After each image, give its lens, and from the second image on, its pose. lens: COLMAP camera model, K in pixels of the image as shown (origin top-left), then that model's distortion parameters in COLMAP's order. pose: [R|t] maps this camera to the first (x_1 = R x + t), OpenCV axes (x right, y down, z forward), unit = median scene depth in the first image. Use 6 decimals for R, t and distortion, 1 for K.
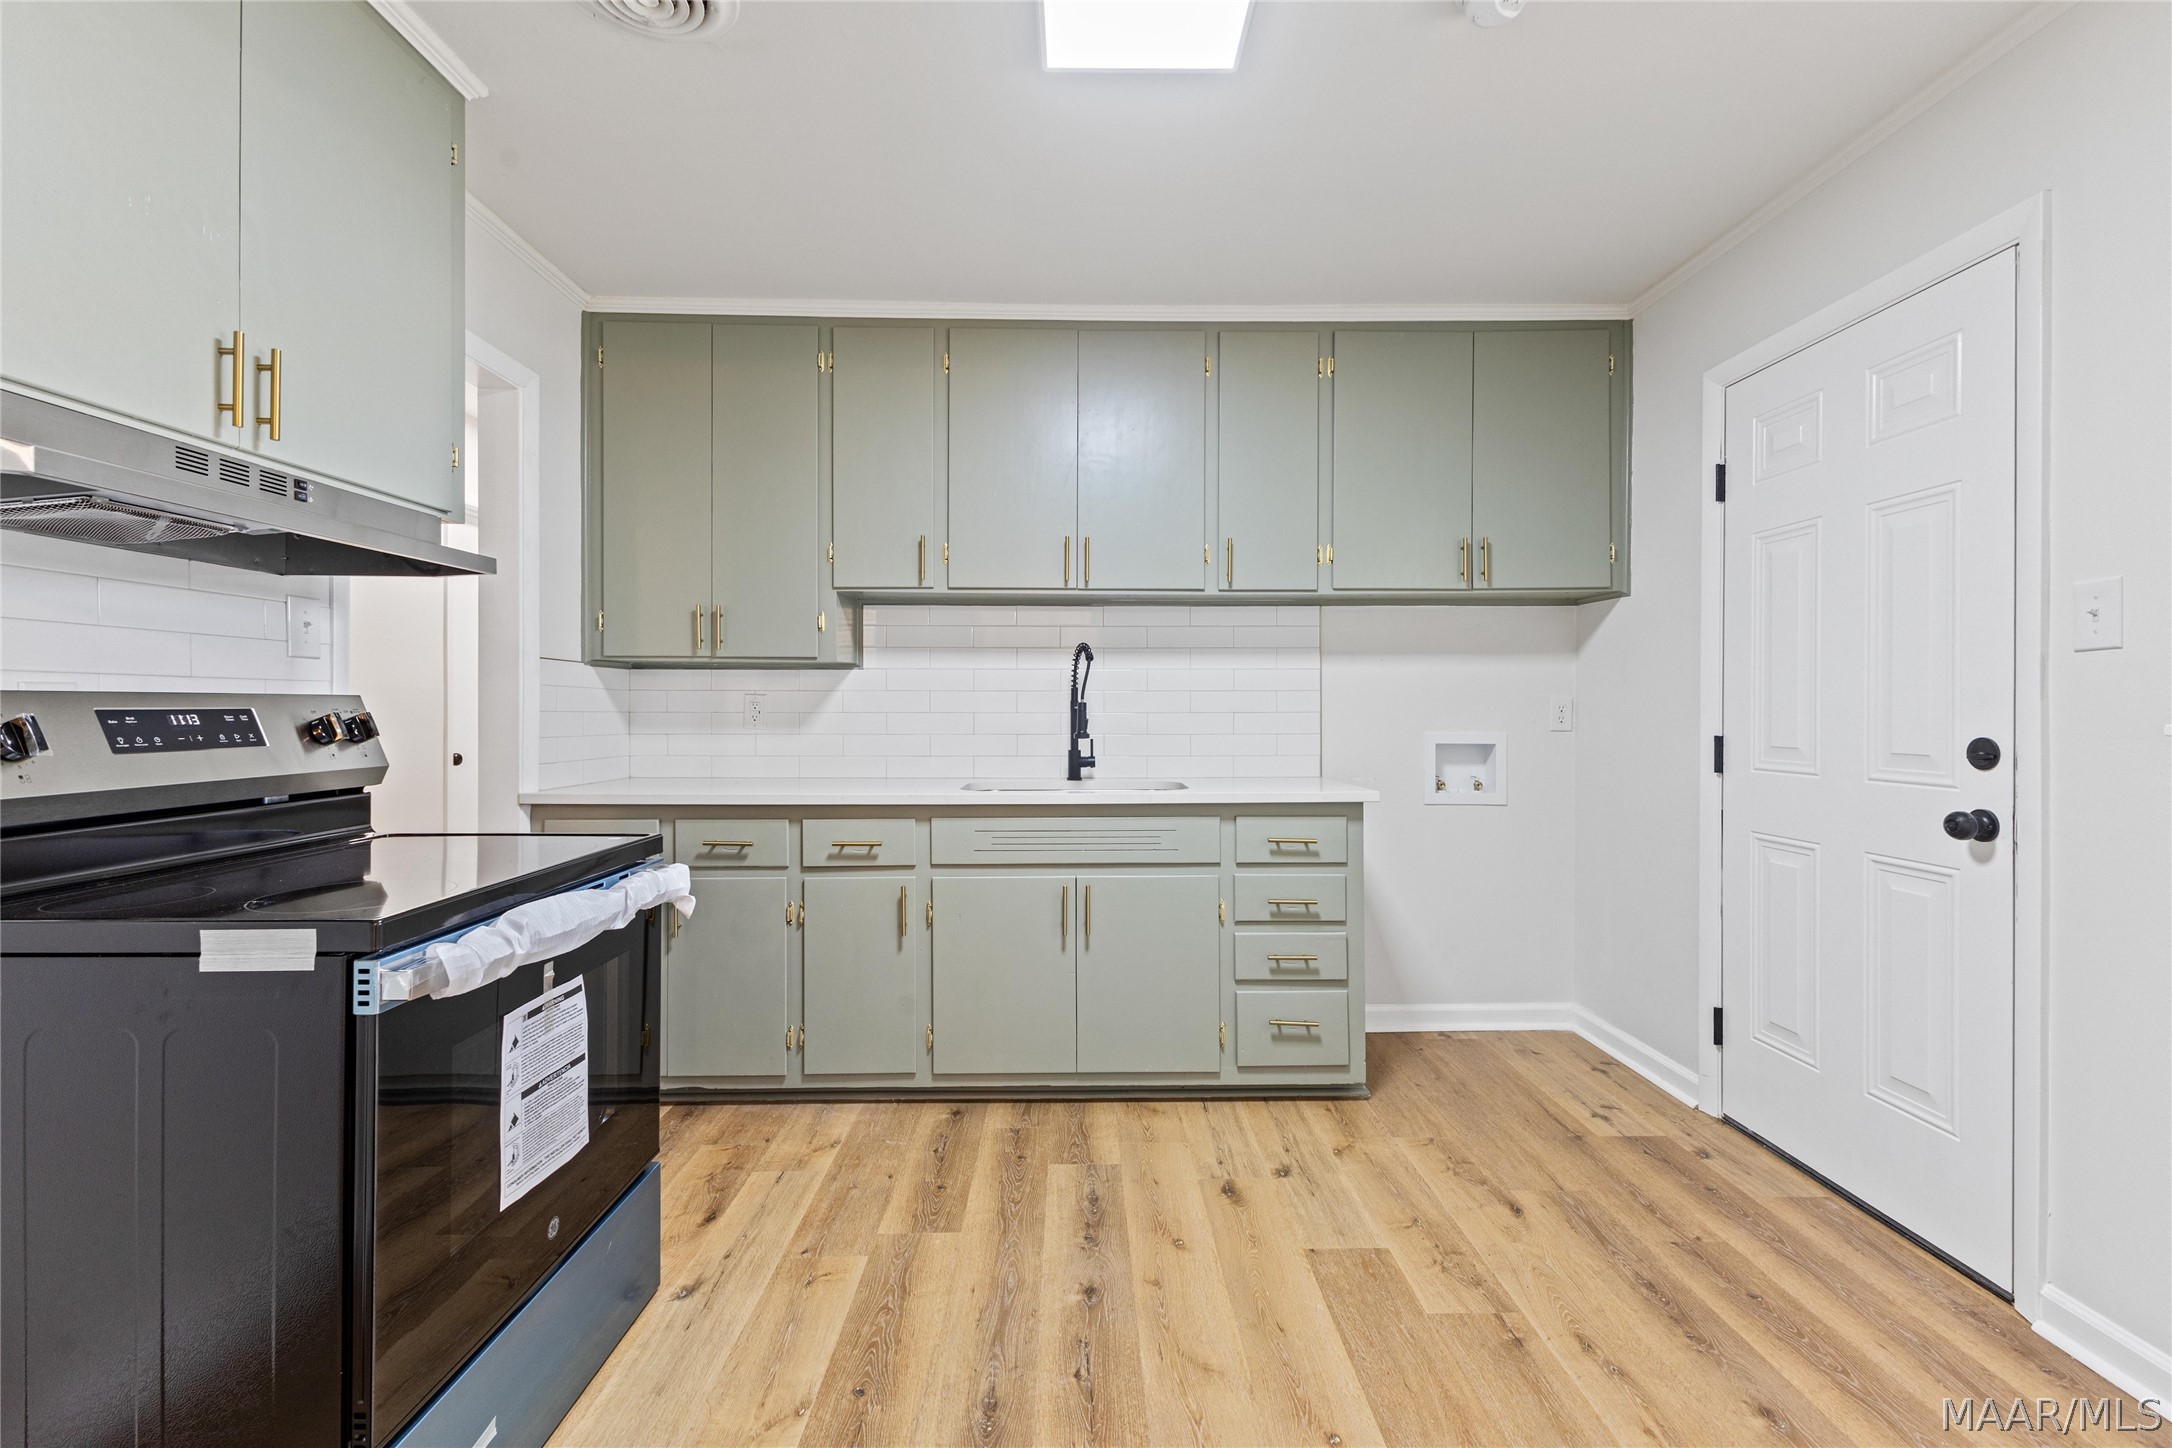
lens RADIAL K [[943.0, 0, 1094.1], [0, 943.0, 708.6], [0, 0, 1]] dist [0.009597, -0.000894]
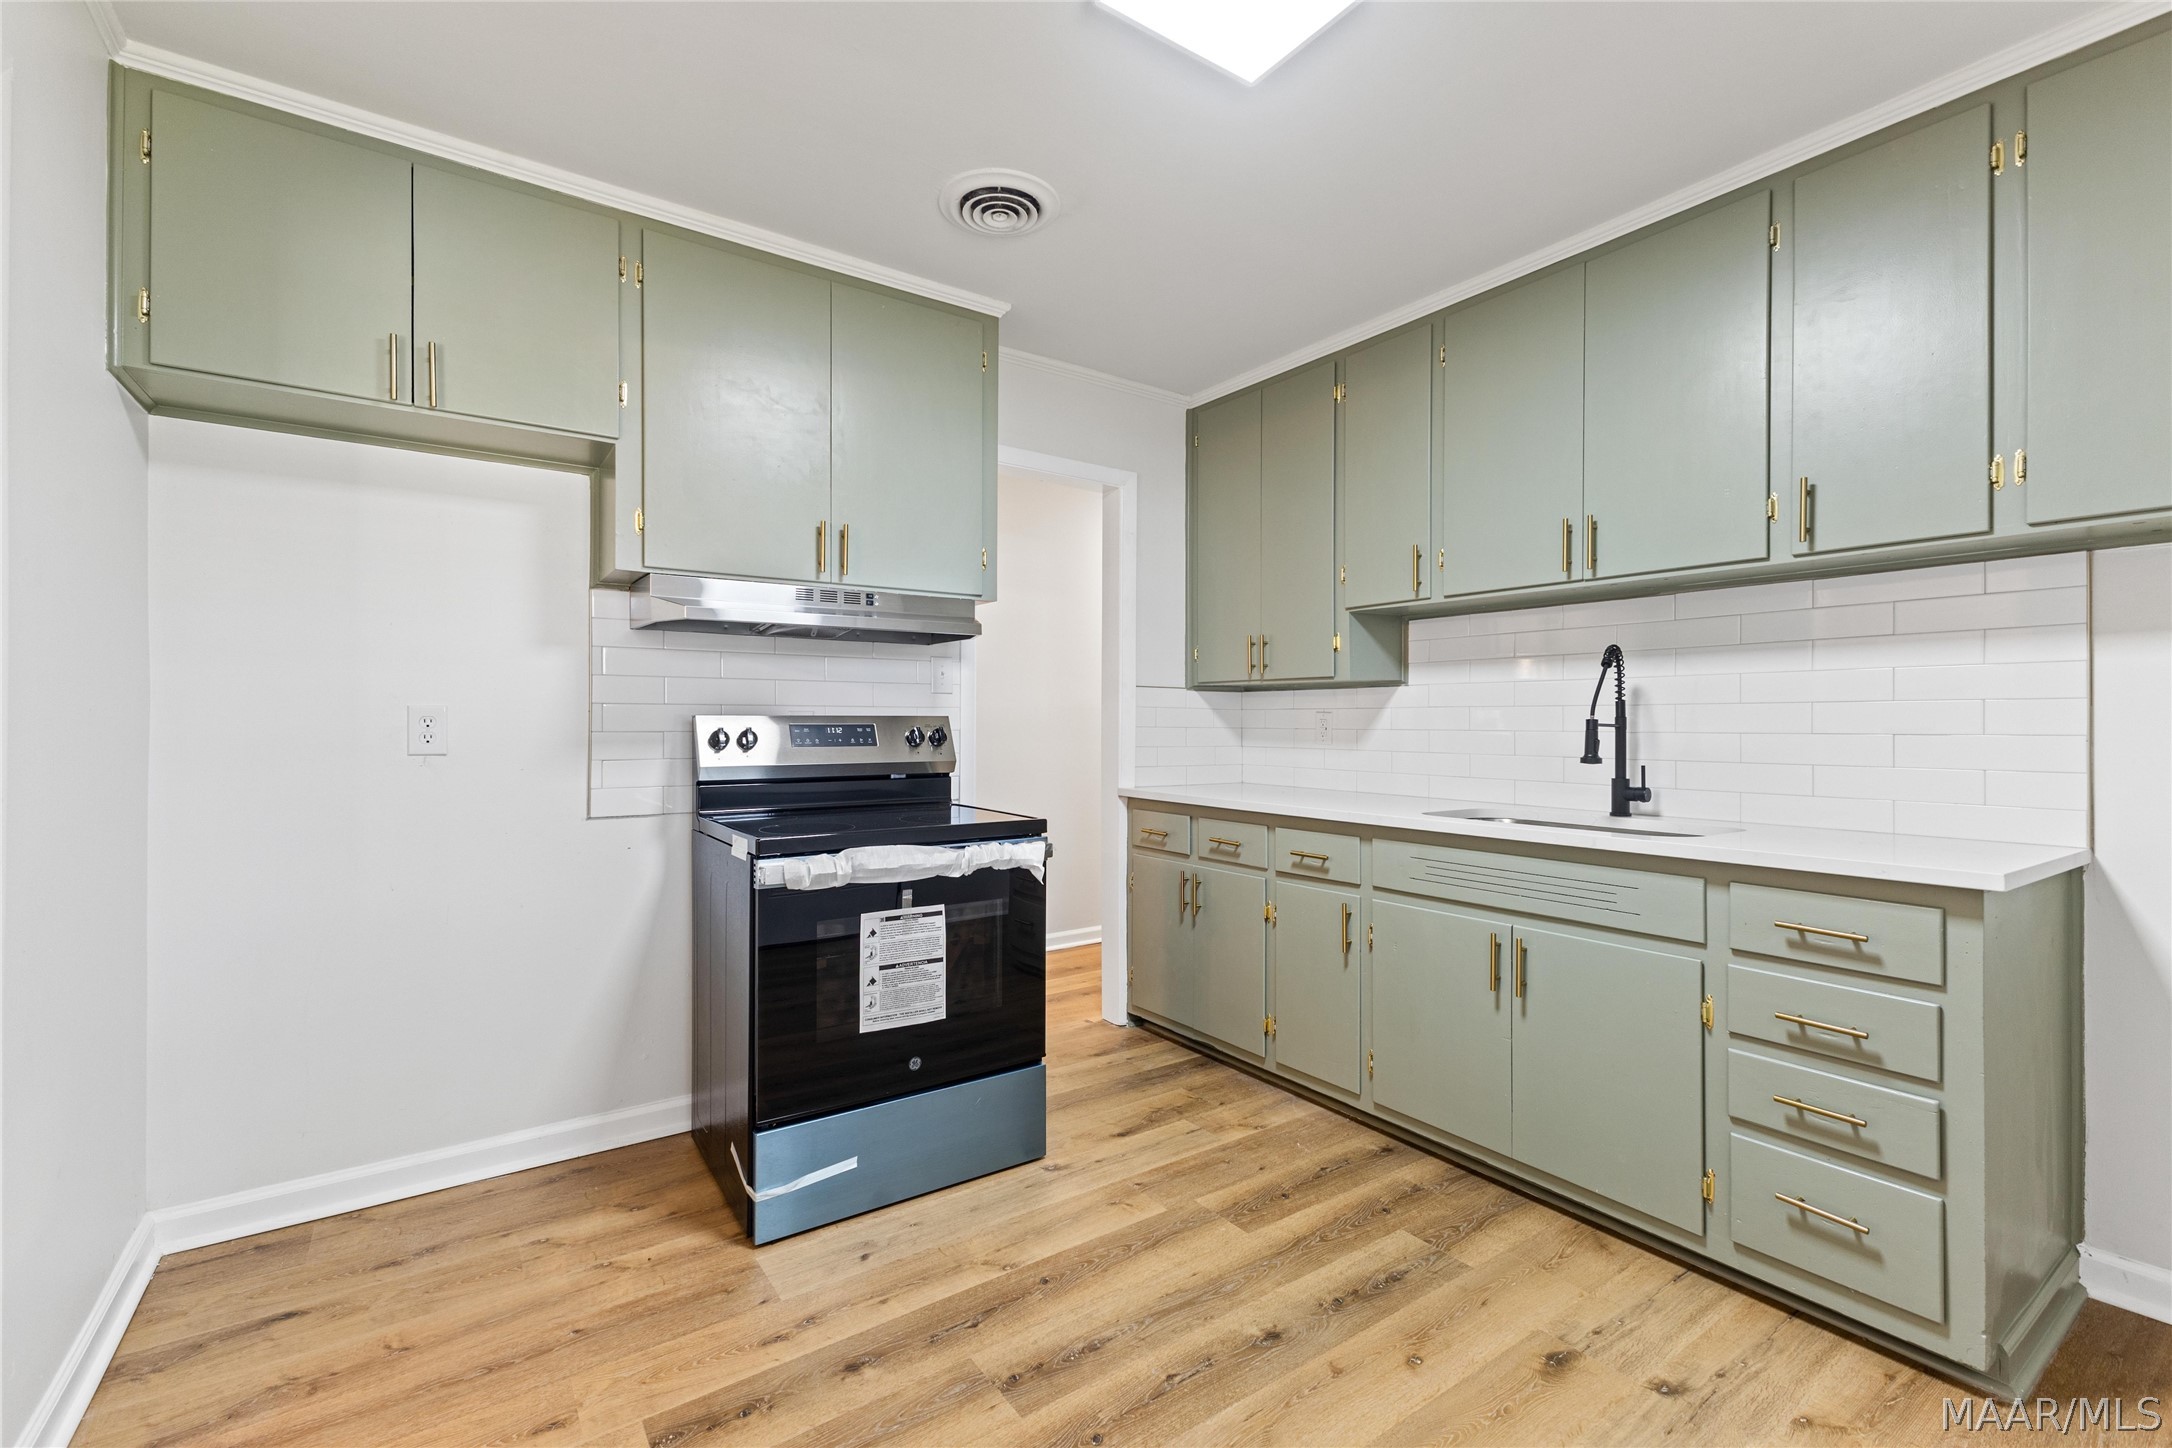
lens RADIAL K [[938.6, 0, 1086.0], [0, 938.6, 724.0], [0, 0, 1]] dist [0.008663, -0.000355]
pose [[0.552516, 0.002078, -0.833499, 0.521271], [-0.003211, 0.999995, 0.000364, -0.001692], [0.833496, 0.002475, 0.552520, 0.239924]]
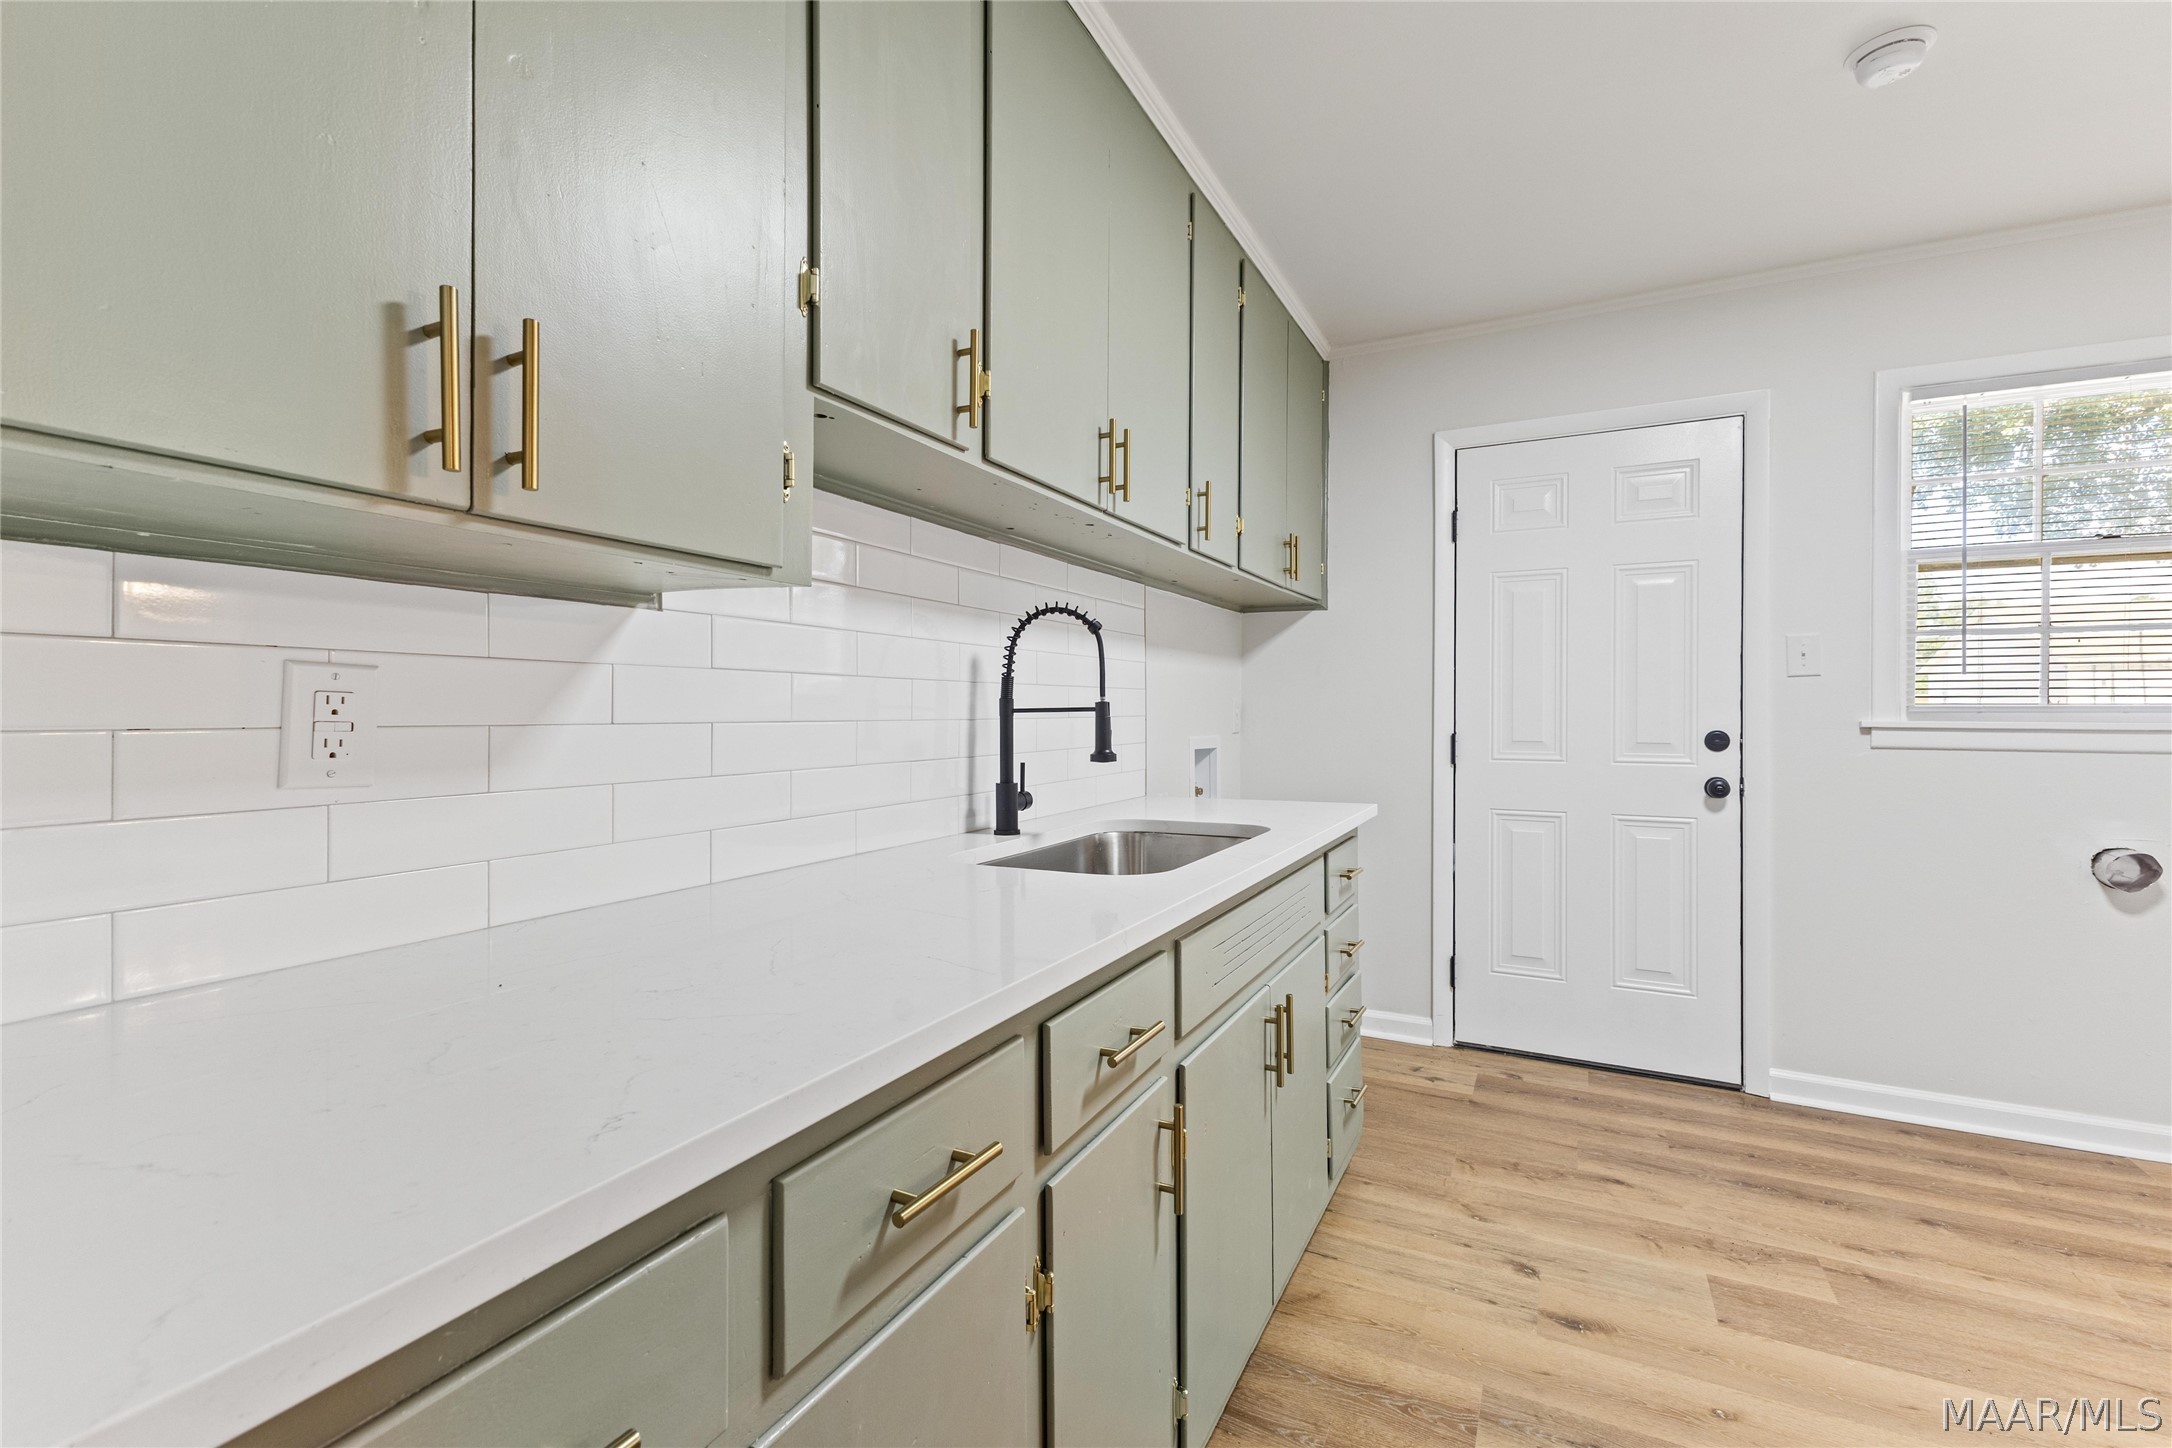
lens RADIAL K [[943.0, 0, 1094.1], [0, 943.0, 708.6], [0, 0, 1]] dist [0.009597, -0.000894]
pose [[0.466651, 0.001445, 0.884441, -0.685239], [-0.000770, 0.999999, -0.001228, -0.001860], [-0.884441, -0.000108, 0.466651, 0.904998]]
